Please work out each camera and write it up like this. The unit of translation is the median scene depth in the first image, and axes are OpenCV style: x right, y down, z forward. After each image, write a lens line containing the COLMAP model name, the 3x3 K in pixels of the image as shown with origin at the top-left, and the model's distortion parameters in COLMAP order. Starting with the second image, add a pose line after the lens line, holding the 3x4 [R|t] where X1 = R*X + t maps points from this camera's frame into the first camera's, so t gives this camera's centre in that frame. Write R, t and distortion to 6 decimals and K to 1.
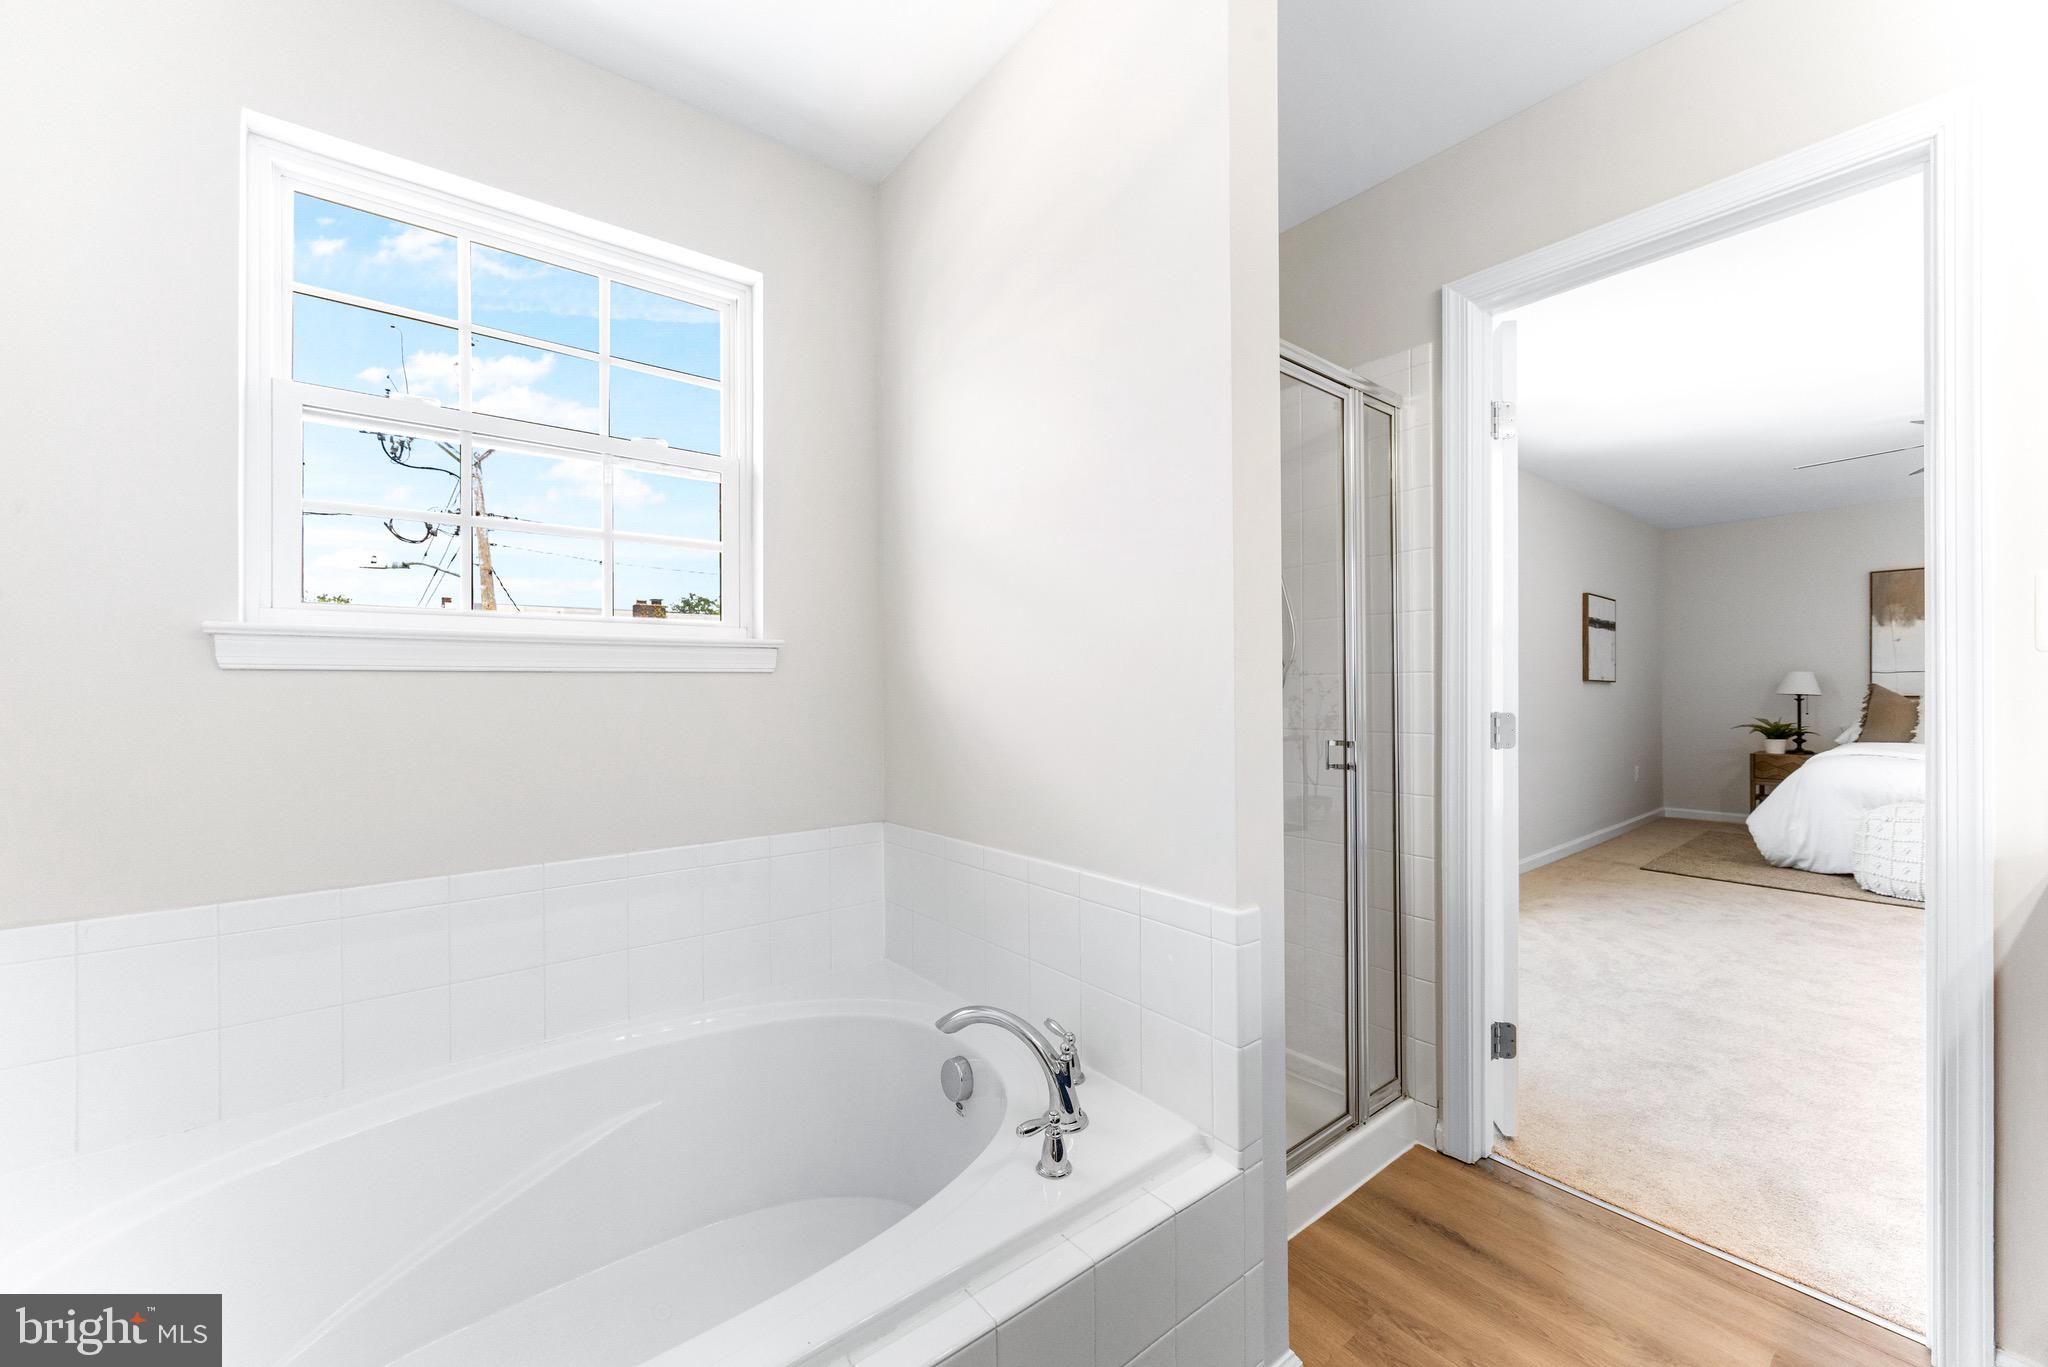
lens RADIAL K [[790.9, 0, 1015.2], [0, 790.9, 691.5], [0, 0, 1]] dist [0.000052, -0.000053]
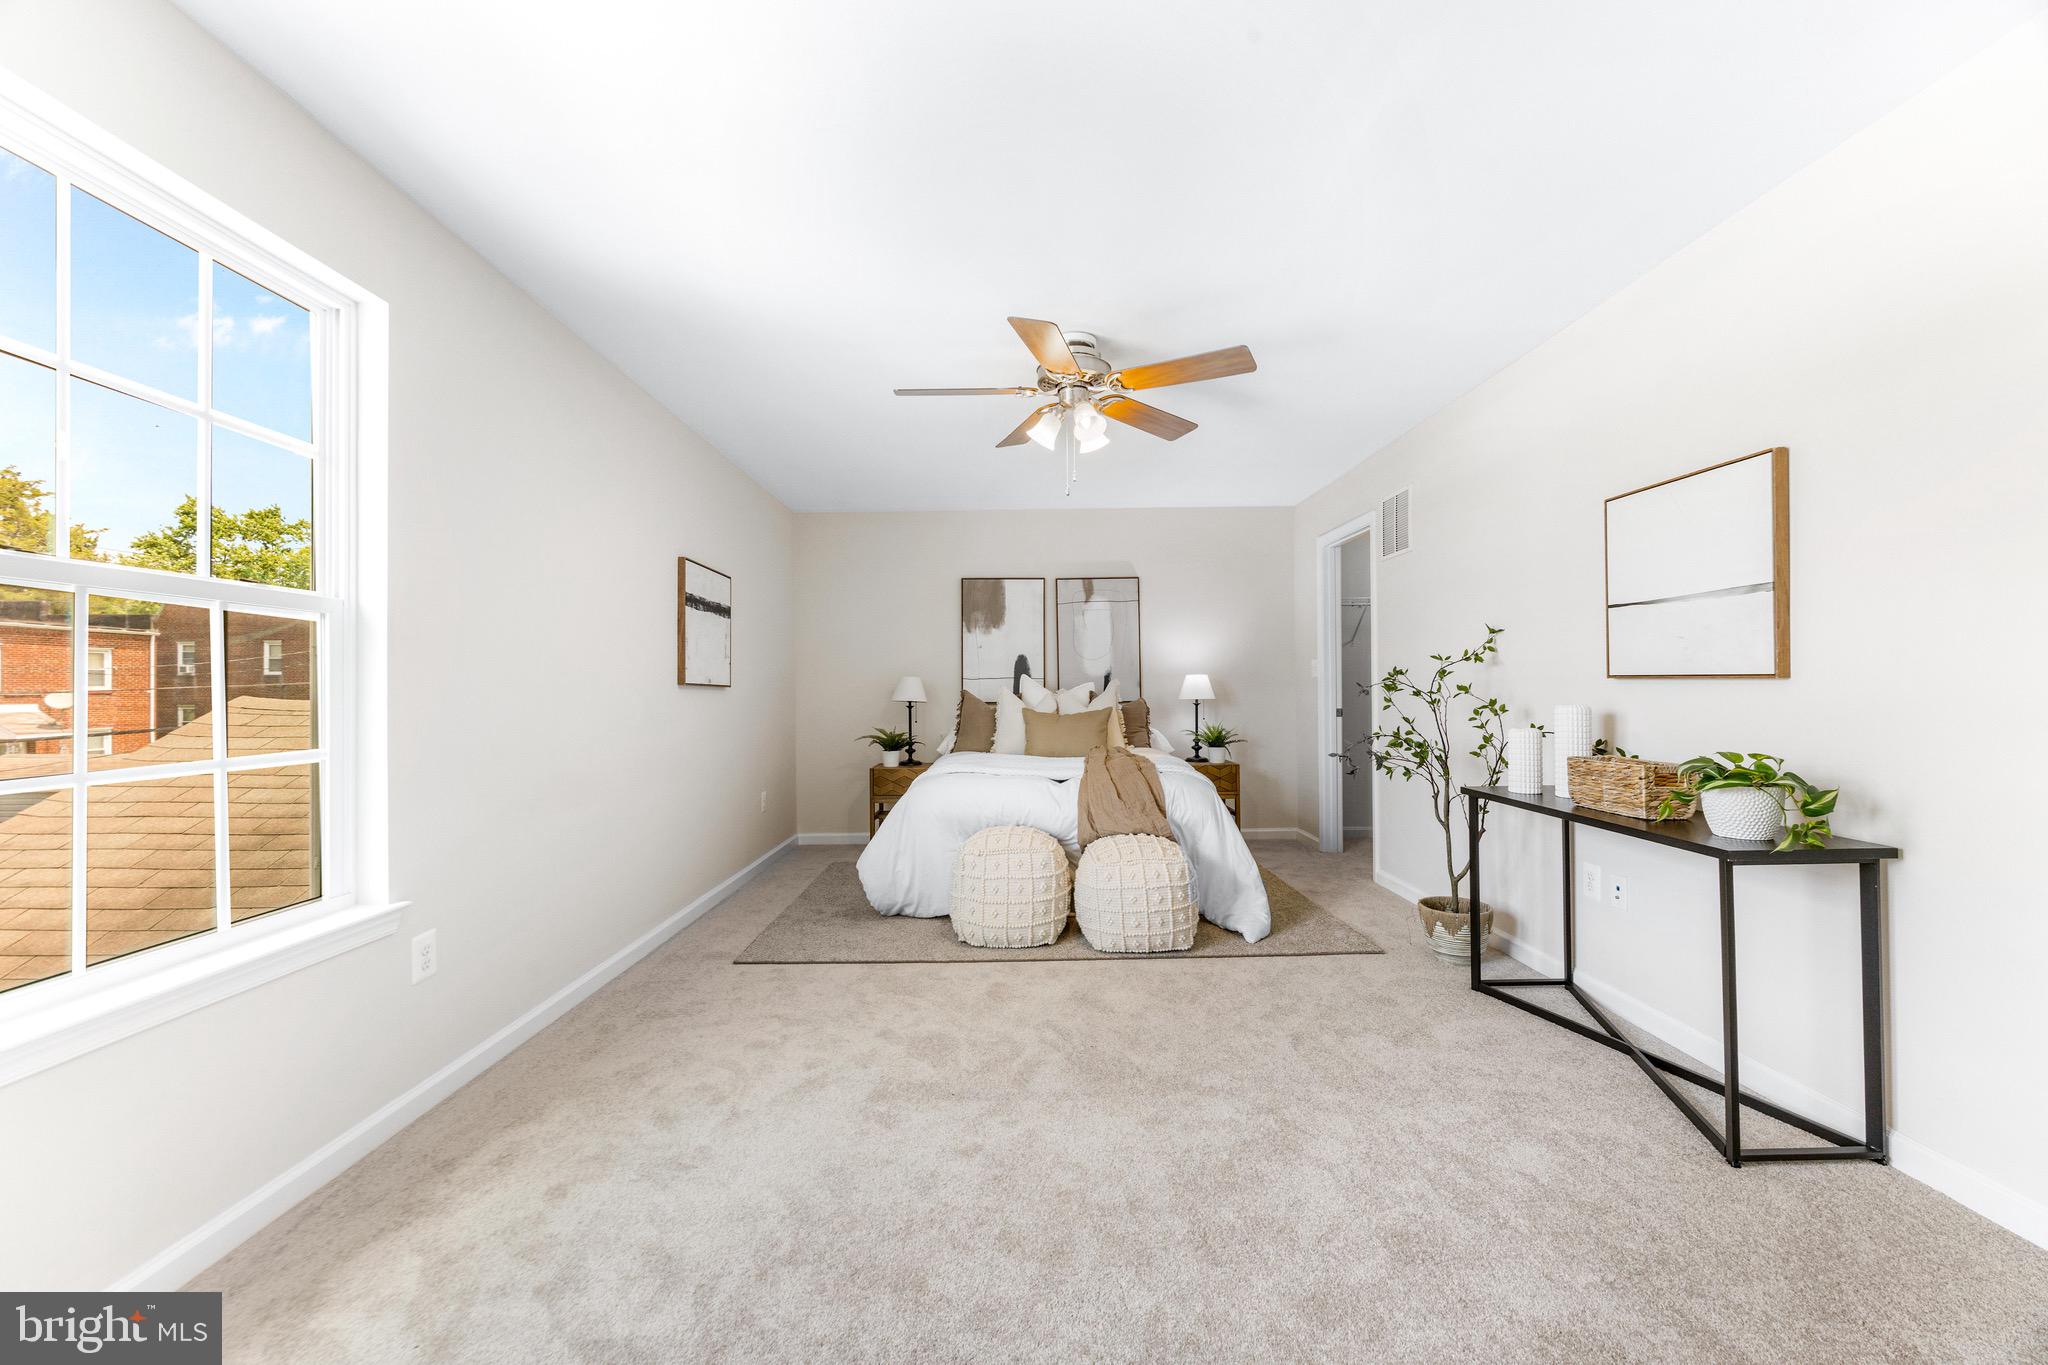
lens RADIAL K [[790.9, 0, 1020.2], [0, 790.9, 687.5], [0, 0, 1]] dist [0.000052, -0.000053]
pose [[0.618219, 0.005726, 0.785985, 0.362908], [0.004465, 0.999932, -0.010796, -0.002364], [-0.785993, 0.010183, 0.618152, 0.344144]]
